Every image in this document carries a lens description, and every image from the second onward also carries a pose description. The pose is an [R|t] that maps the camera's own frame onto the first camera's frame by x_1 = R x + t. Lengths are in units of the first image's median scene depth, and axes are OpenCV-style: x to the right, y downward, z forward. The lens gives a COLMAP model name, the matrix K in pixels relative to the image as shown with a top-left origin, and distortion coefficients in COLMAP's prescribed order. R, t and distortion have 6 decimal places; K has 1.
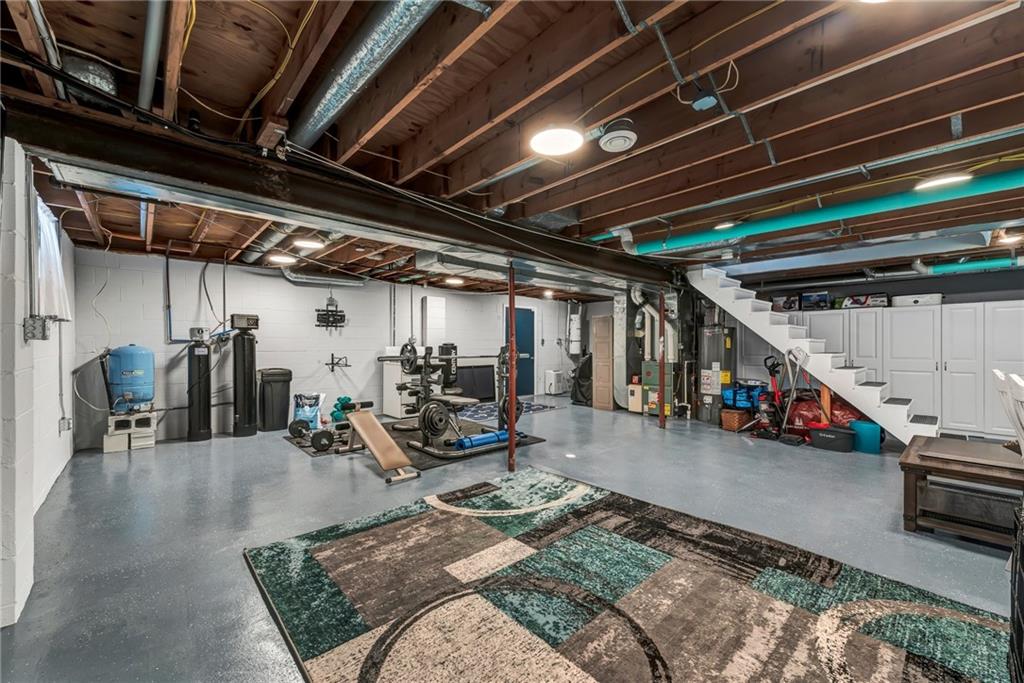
lens RADIAL K [[411.3, 0, 515.0], [0, 411.3, 344.7], [0, 0, 1]] dist [0.013717, -0.003447]
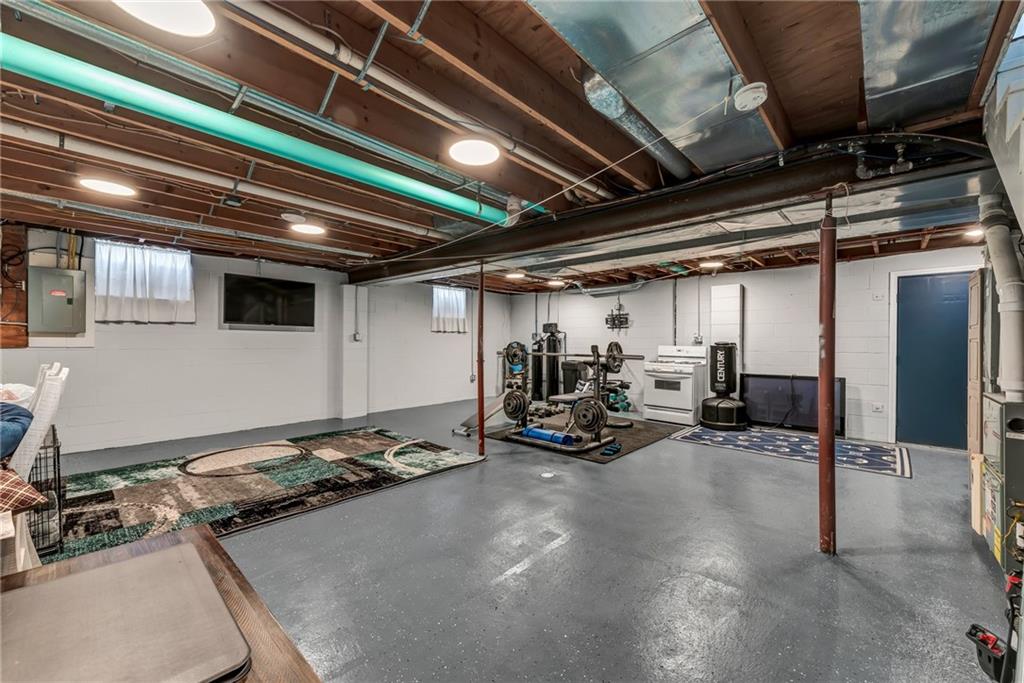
lens RADIAL K [[411.3, 0, 514.0], [0, 411.3, 341.9], [0, 0, 1]] dist [0.013717, -0.003447]
pose [[0.076894, -0.001406, -0.997038, 1.515407], [-0.008241, 0.999964, -0.002045, 0.000018], [0.997005, 0.008373, 0.076880, 1.351875]]
